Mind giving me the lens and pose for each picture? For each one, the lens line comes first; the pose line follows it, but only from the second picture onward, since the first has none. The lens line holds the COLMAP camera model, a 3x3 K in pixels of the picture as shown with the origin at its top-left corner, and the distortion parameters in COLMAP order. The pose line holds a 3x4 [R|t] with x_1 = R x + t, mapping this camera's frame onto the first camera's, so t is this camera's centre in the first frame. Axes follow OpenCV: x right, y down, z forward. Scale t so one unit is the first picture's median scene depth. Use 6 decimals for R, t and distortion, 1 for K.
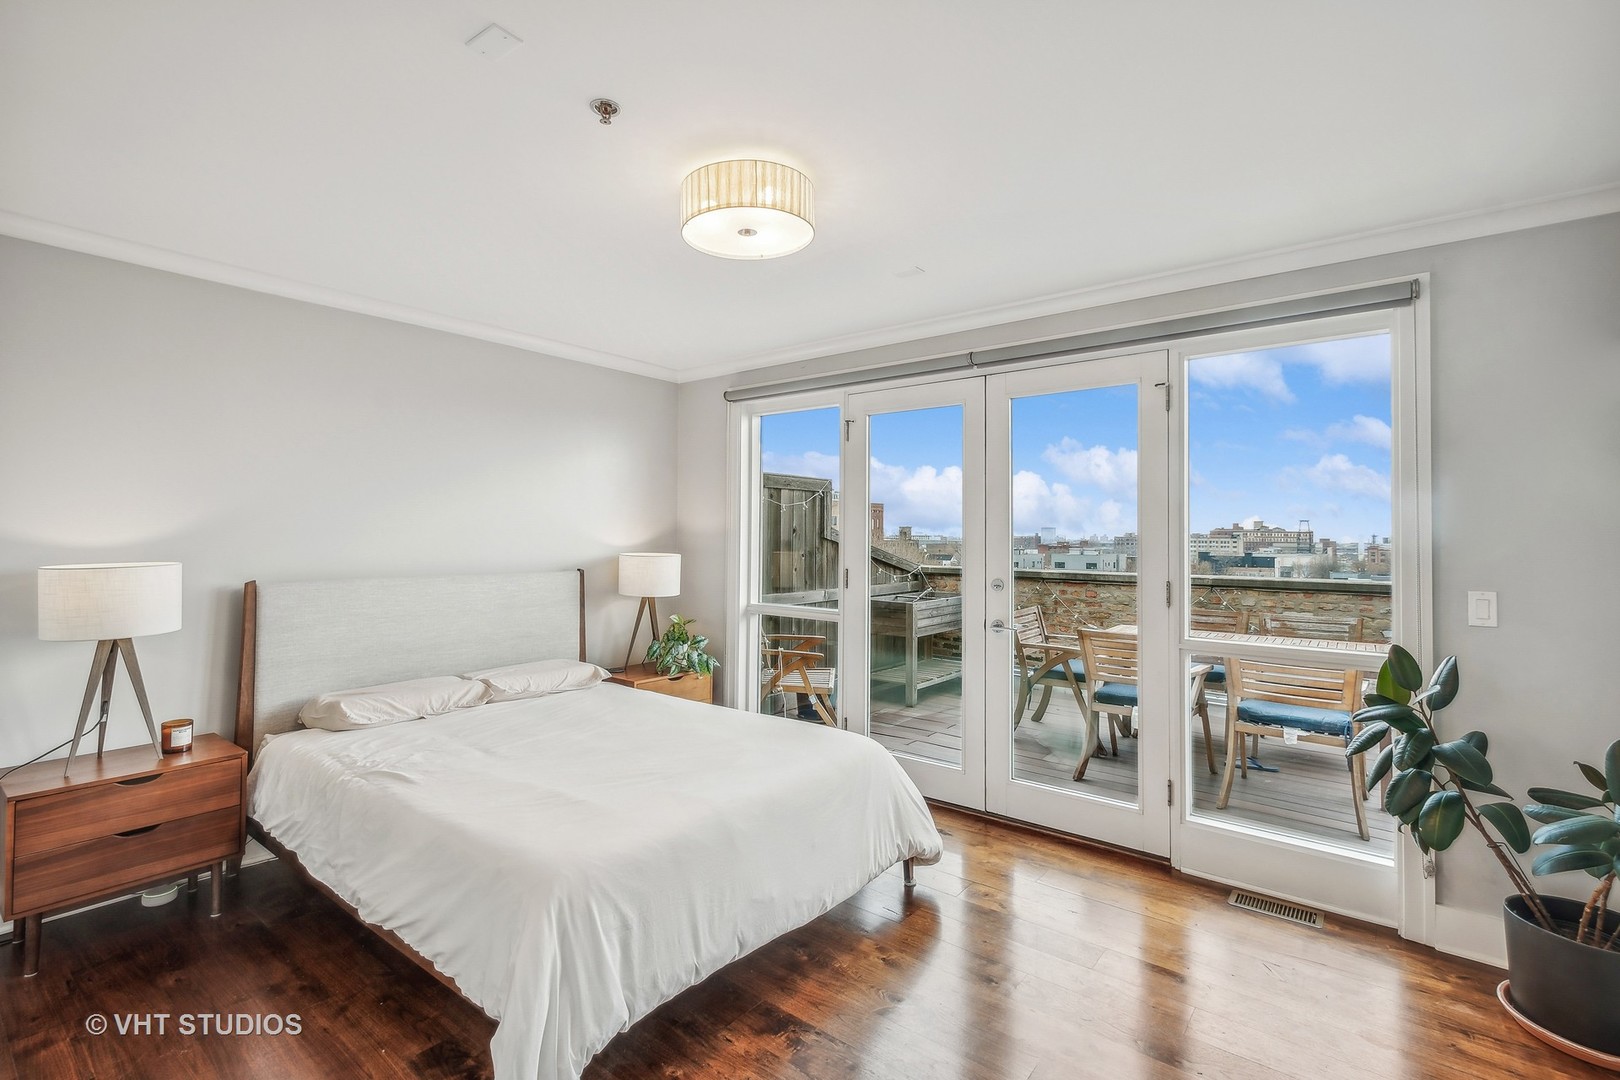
lens RADIAL K [[742.6, 0, 810.0], [0, 742.6, 540.0], [0, 0, 1]] dist [-0.002056, -0.000317]
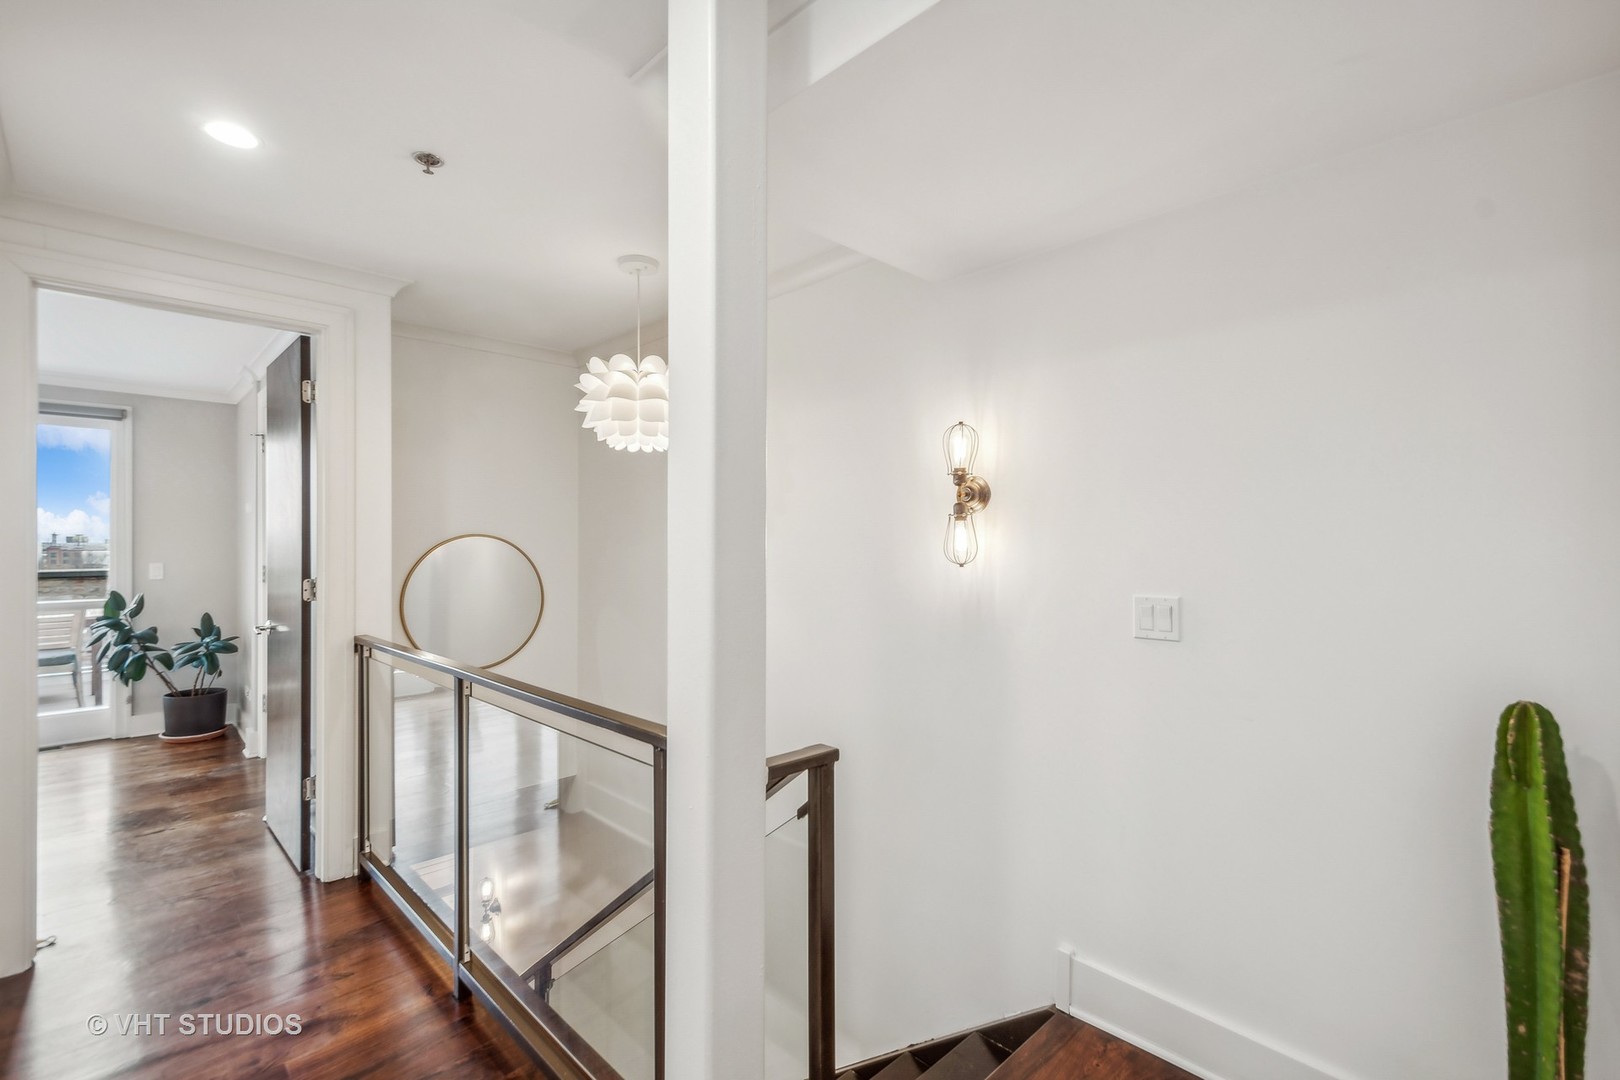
lens RADIAL K [[714.9, 0, 810.0], [0, 714.9, 540.0], [0, 0, 1]] dist [0.004092, 0.000458]
pose [[0.109264, 0.006621, 0.993991, -0.965967], [-0.006496, 0.999961, -0.005947, 0.001737], [-0.993992, -0.005807, 0.109302, -1.125427]]
